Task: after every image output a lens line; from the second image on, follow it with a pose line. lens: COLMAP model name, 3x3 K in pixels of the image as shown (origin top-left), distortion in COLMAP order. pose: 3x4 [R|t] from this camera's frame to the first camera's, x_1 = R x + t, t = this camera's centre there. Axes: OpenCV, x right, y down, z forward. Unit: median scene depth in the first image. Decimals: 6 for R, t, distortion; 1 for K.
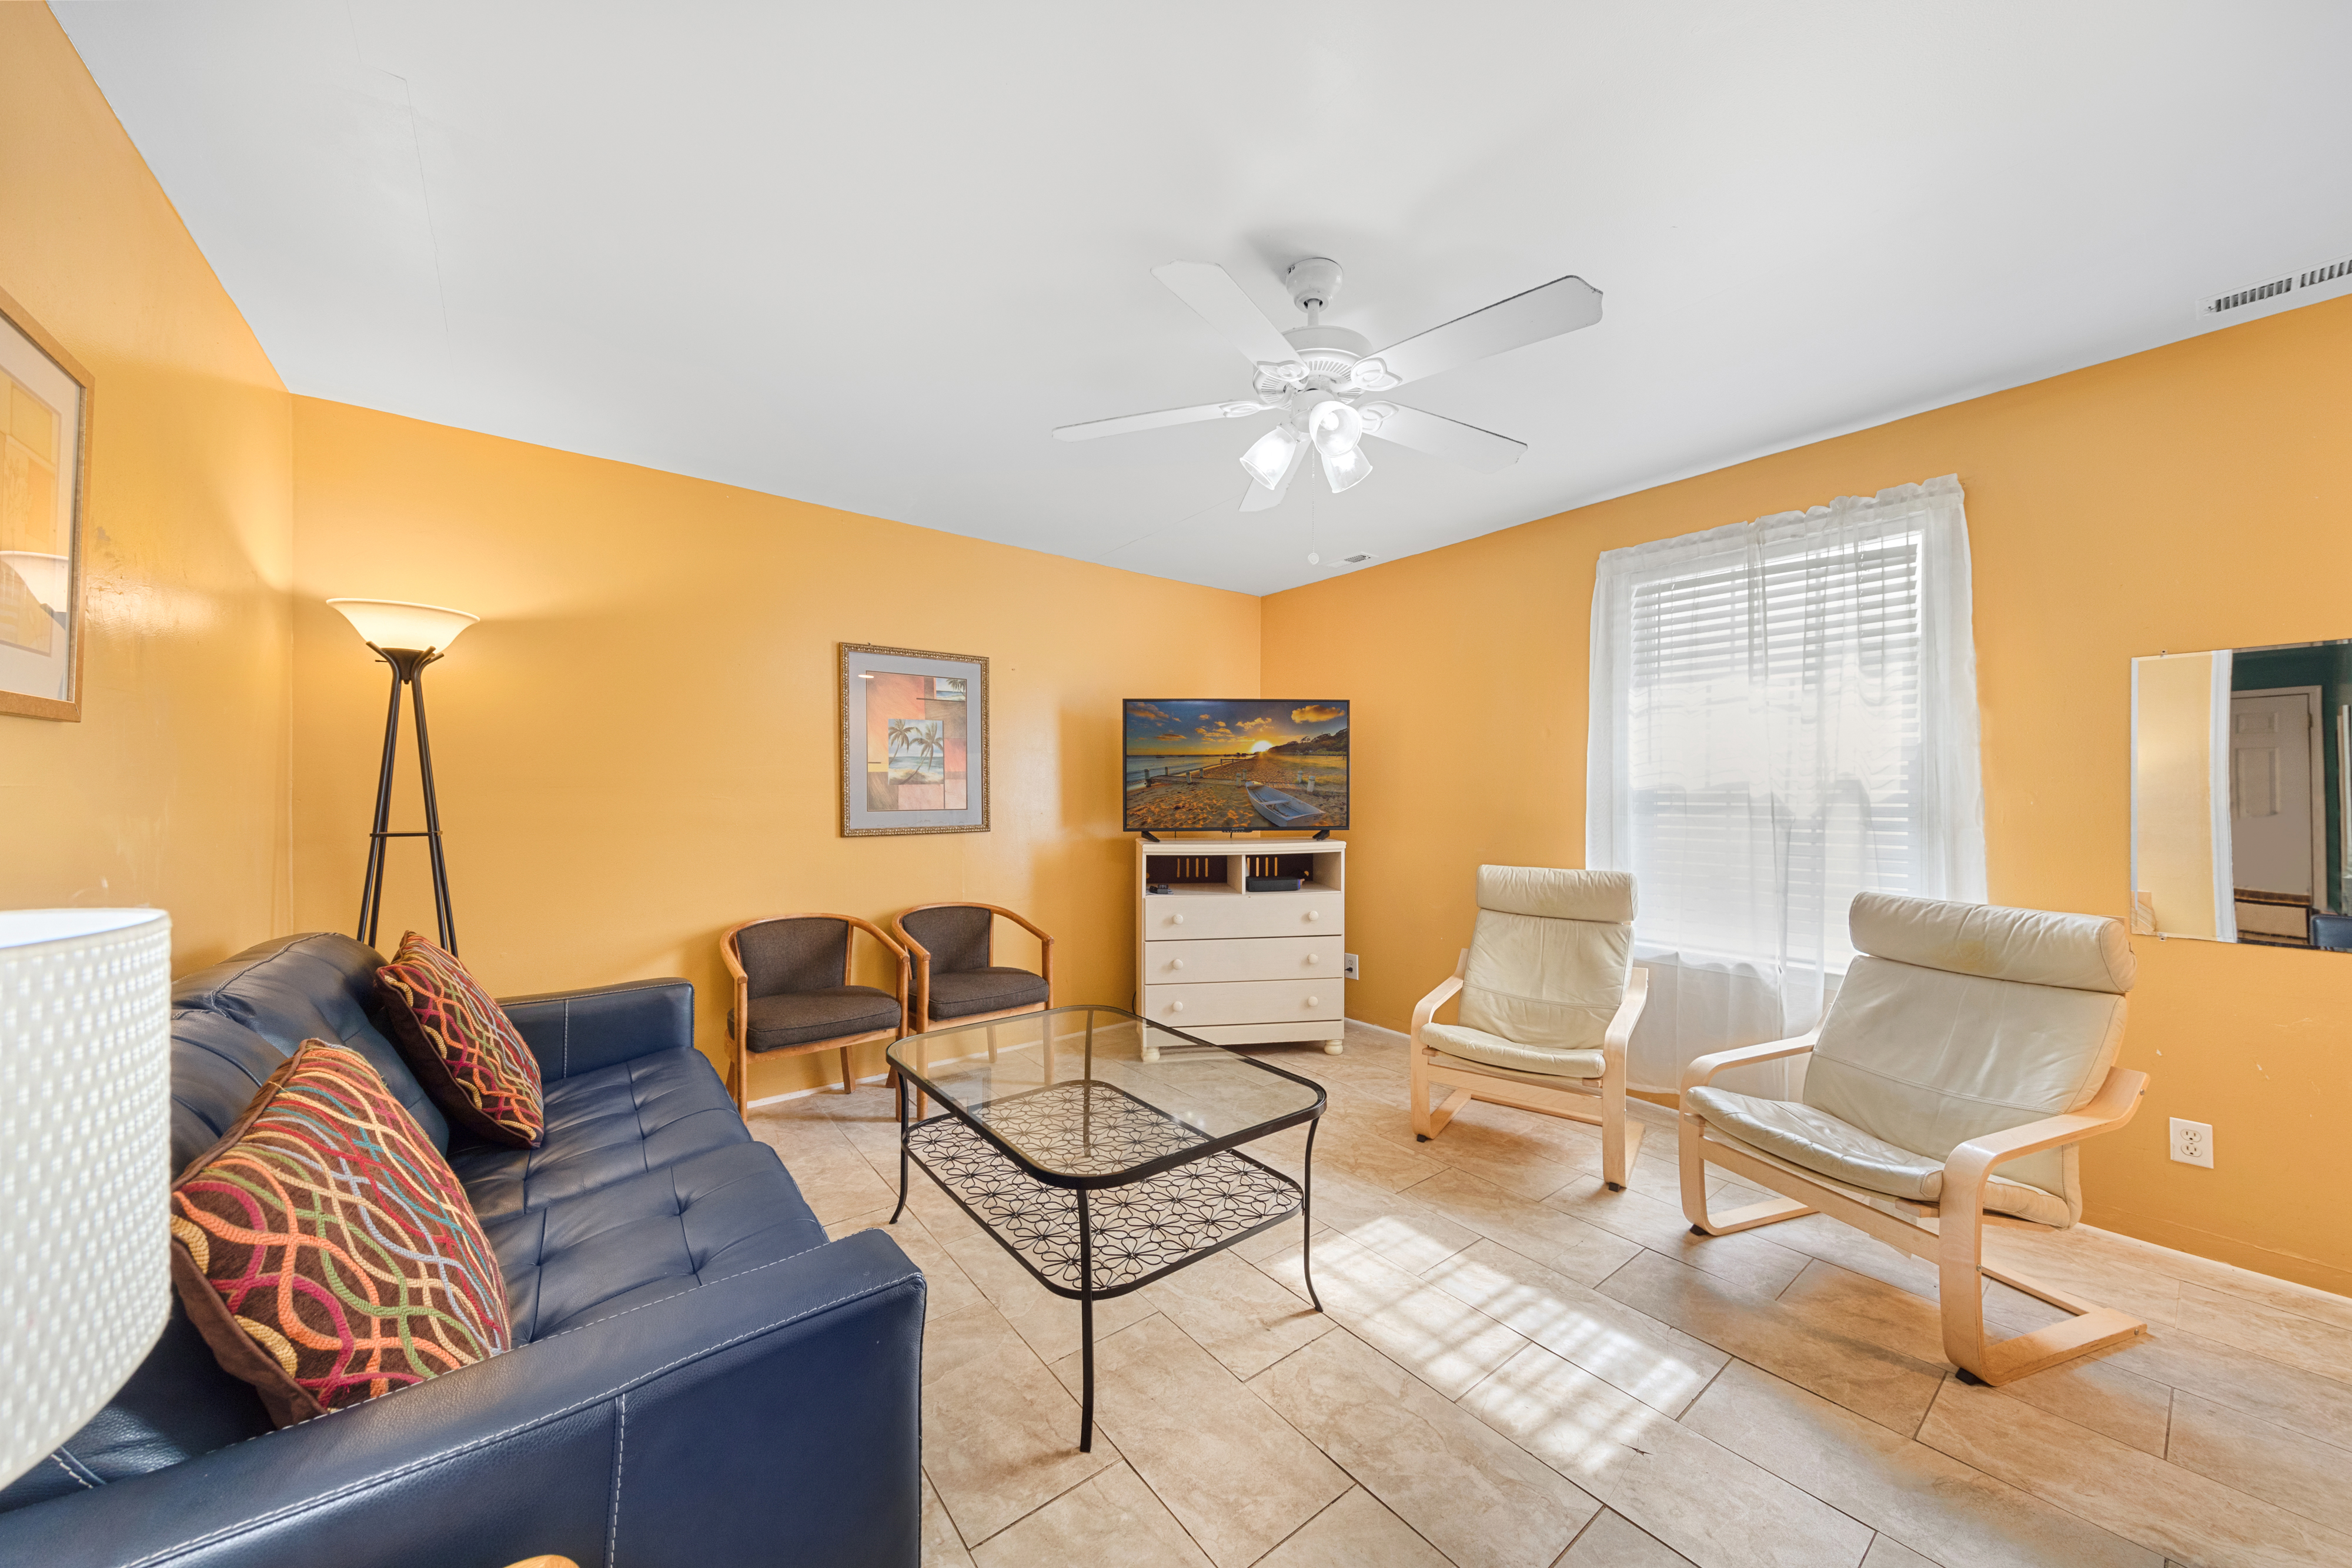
lens RADIAL K [[822.5, 0, 1207.1], [0, 822.5, 784.0], [0, 0, 1]] dist [-0.001114, 0.000053]
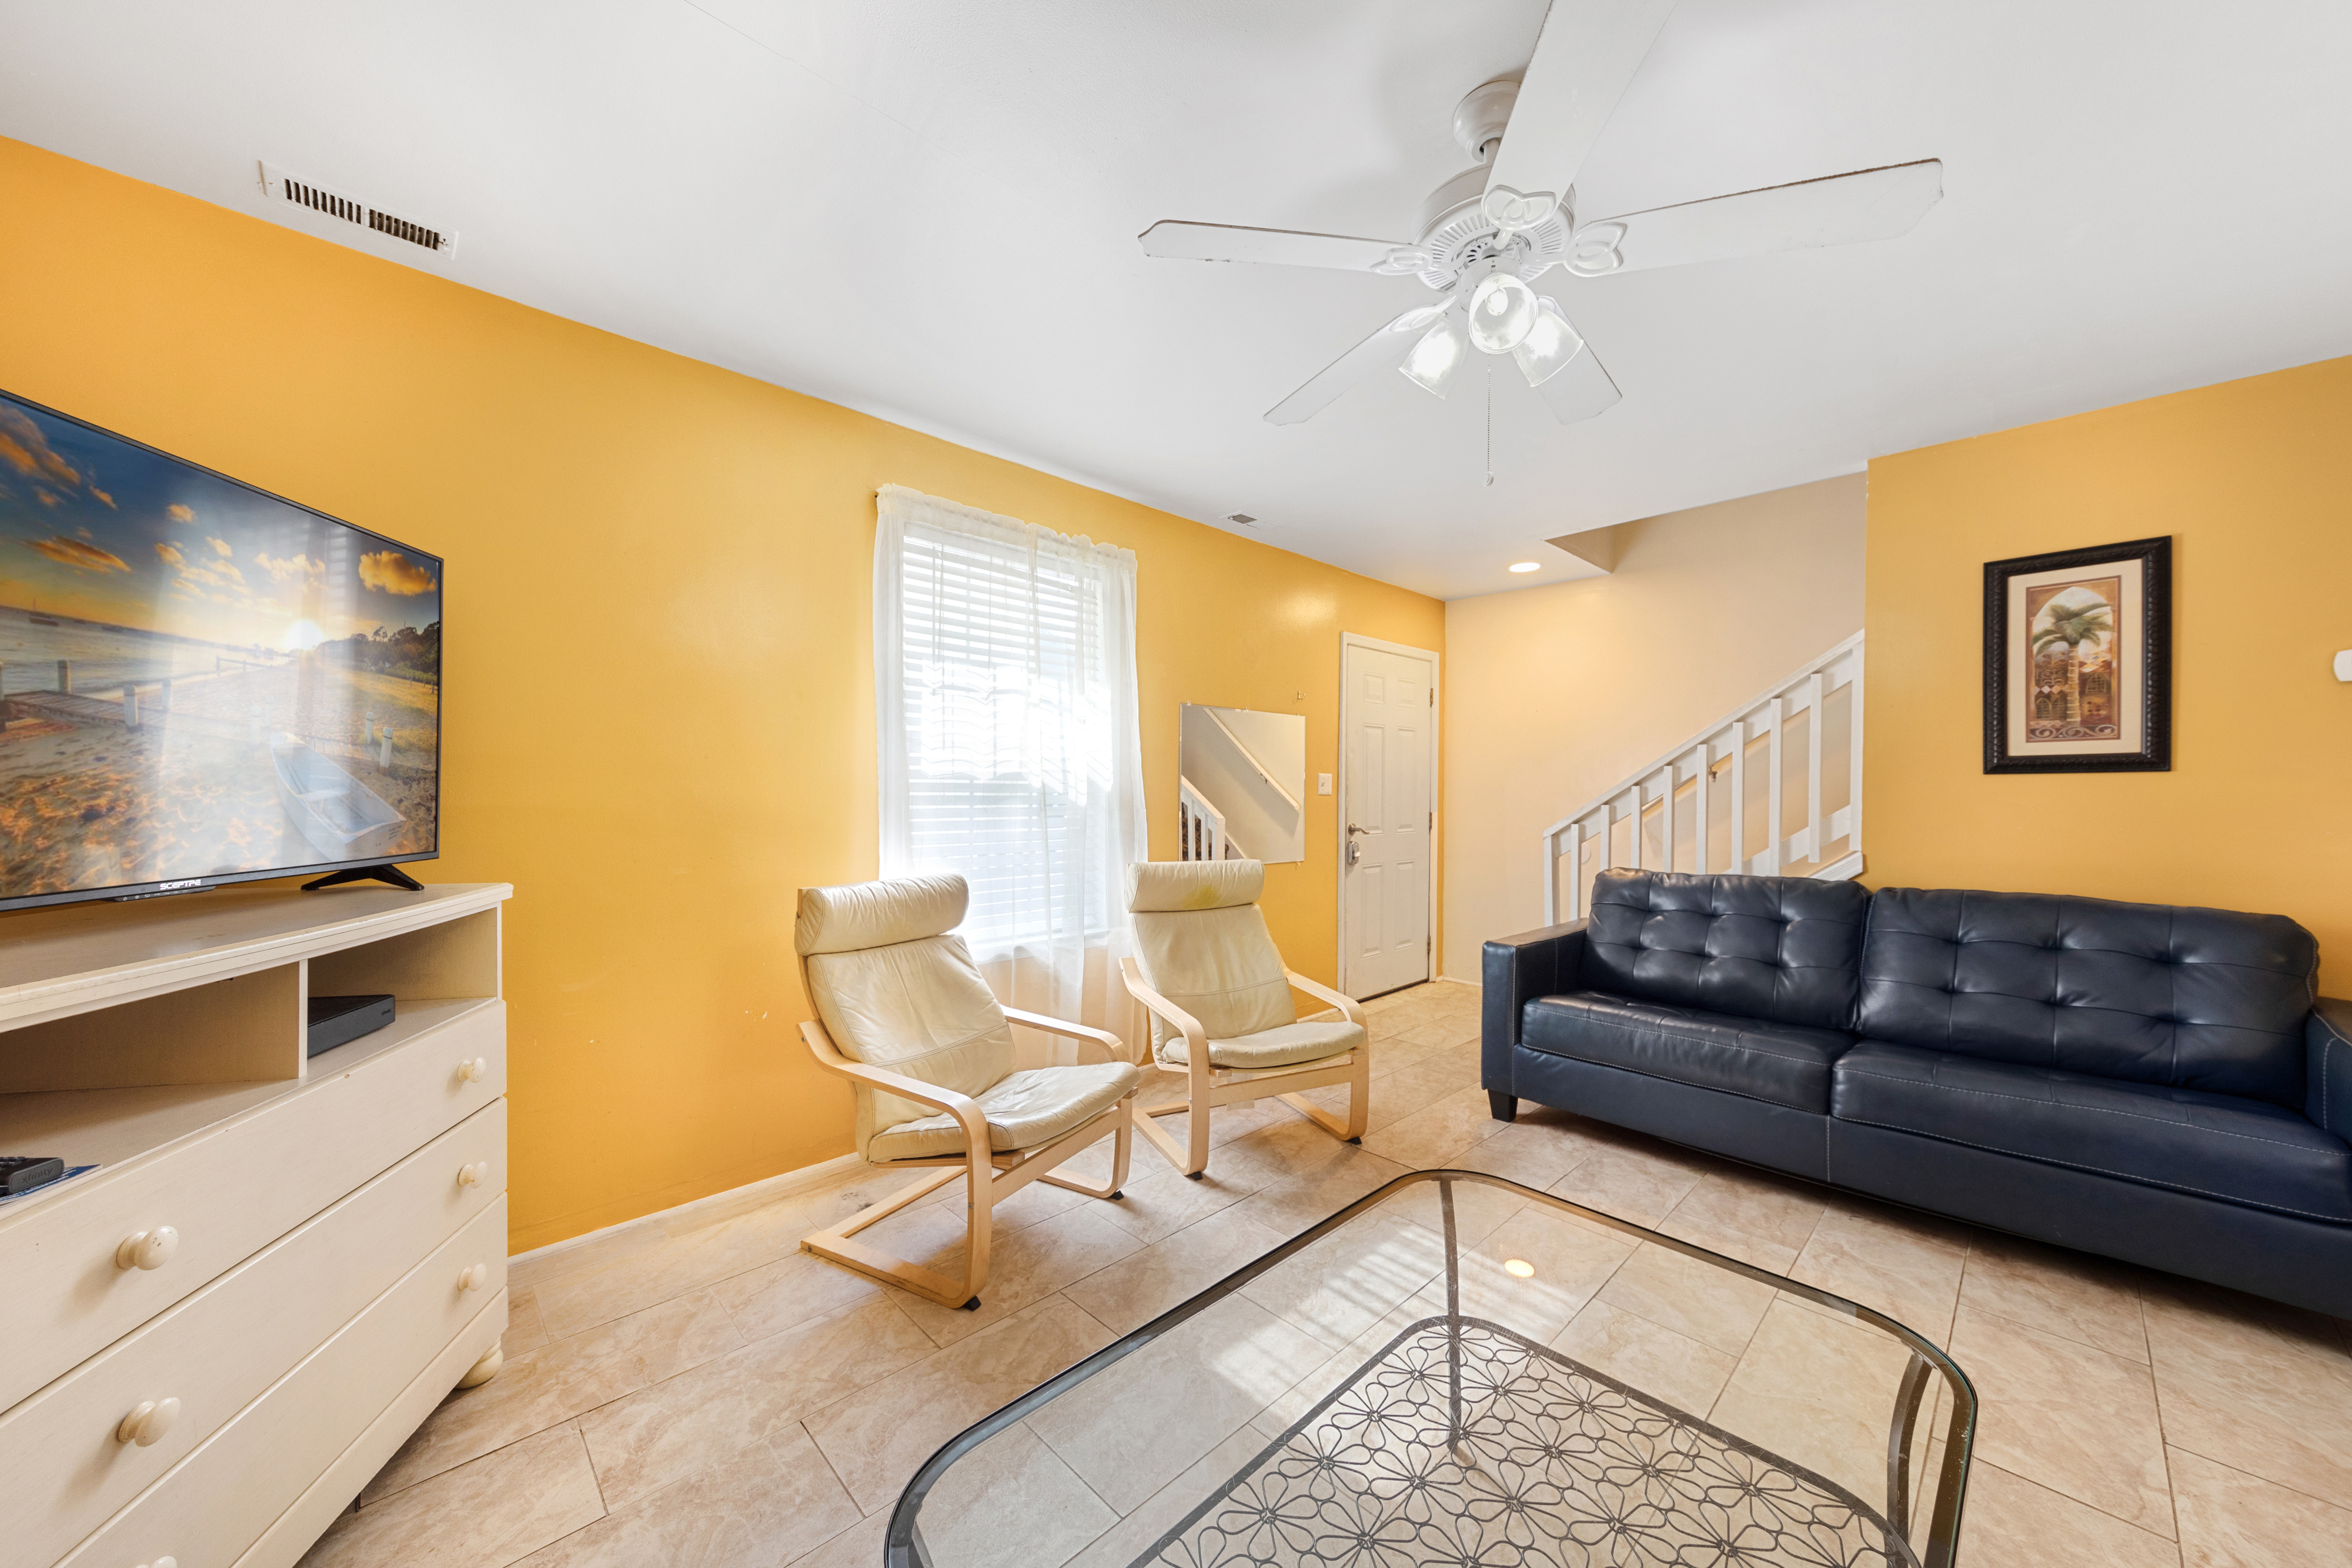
lens RADIAL K [[822.5, 0, 1191.7], [0, 822.5, 794.1], [0, 0, 1]] dist [-0.001114, 0.000053]
pose [[-0.091483, -0.003445, 0.995801, -0.320295], [-0.020285, 0.999793, 0.001595, 0.014377], [-0.995600, -0.020054, -0.091534, 0.699110]]
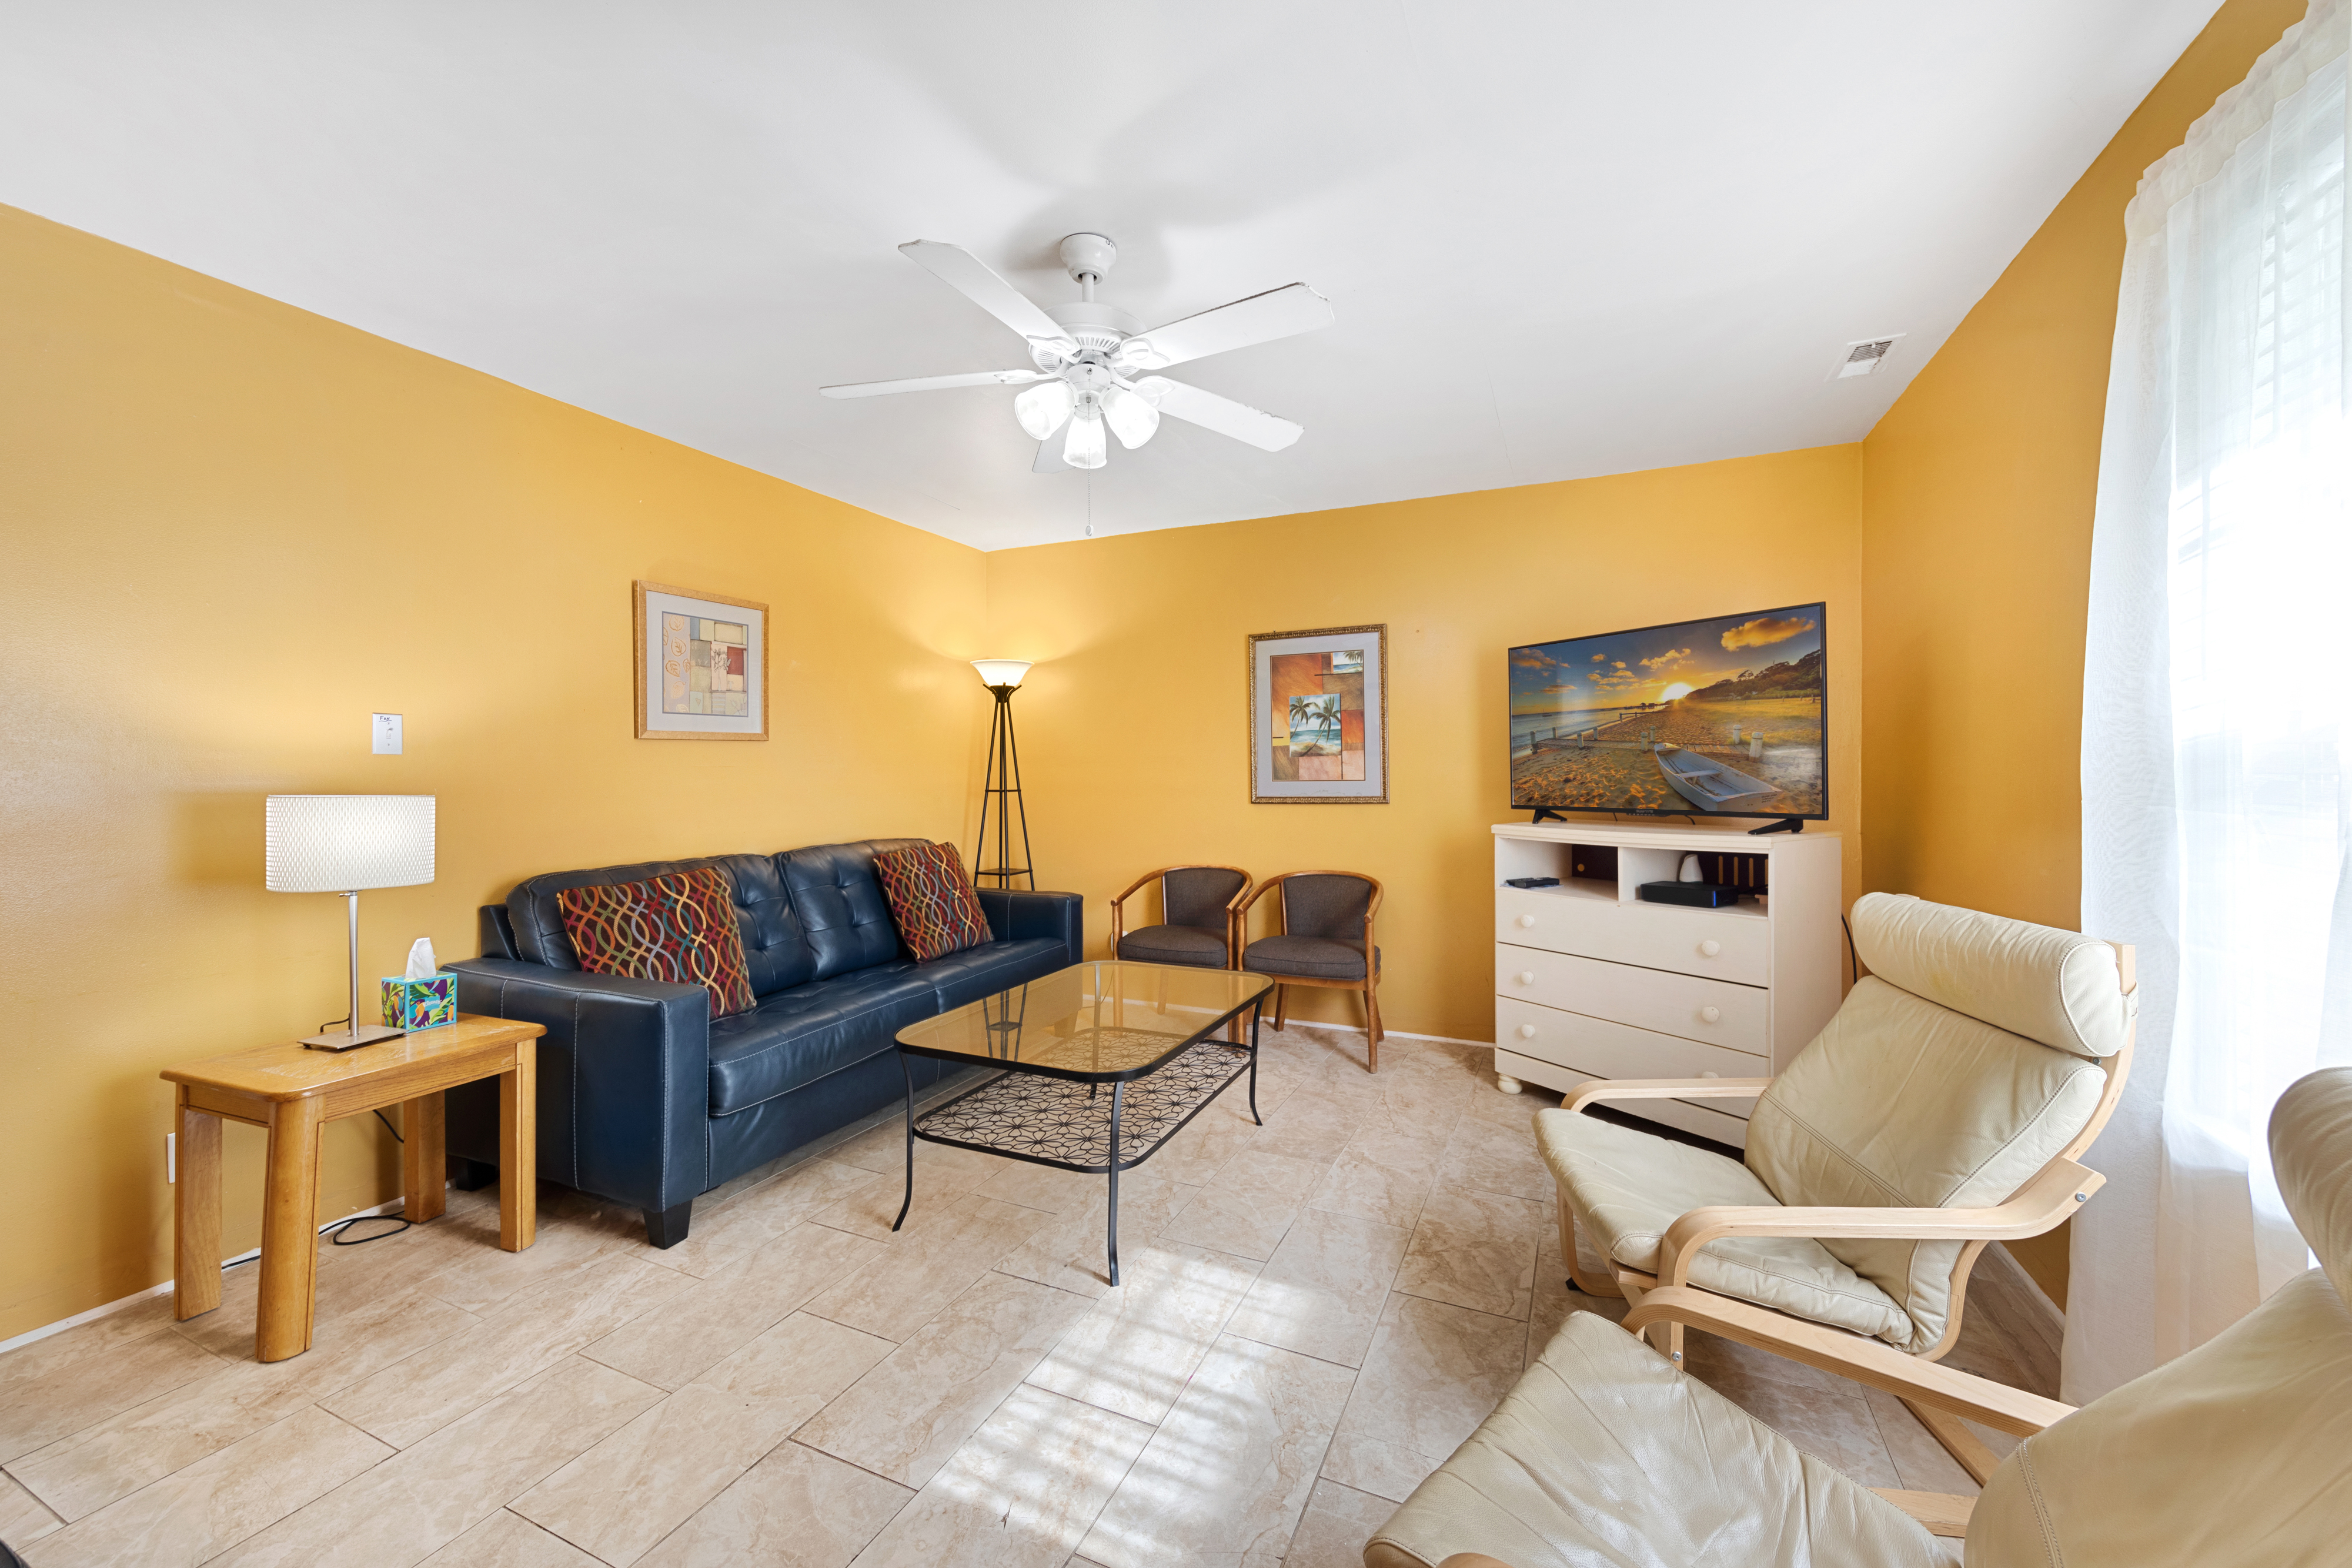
lens RADIAL K [[908.4, 0, 1187.8], [0, 908.4, 773.6], [0, 0, 1]] dist [-0.002877, 0.000068]
pose [[0.433254, 0.001716, -0.901270, 0.608403], [0.018702, 0.999766, 0.010894, 0.006949], [0.901078, -0.021575, 0.433120, 0.328351]]
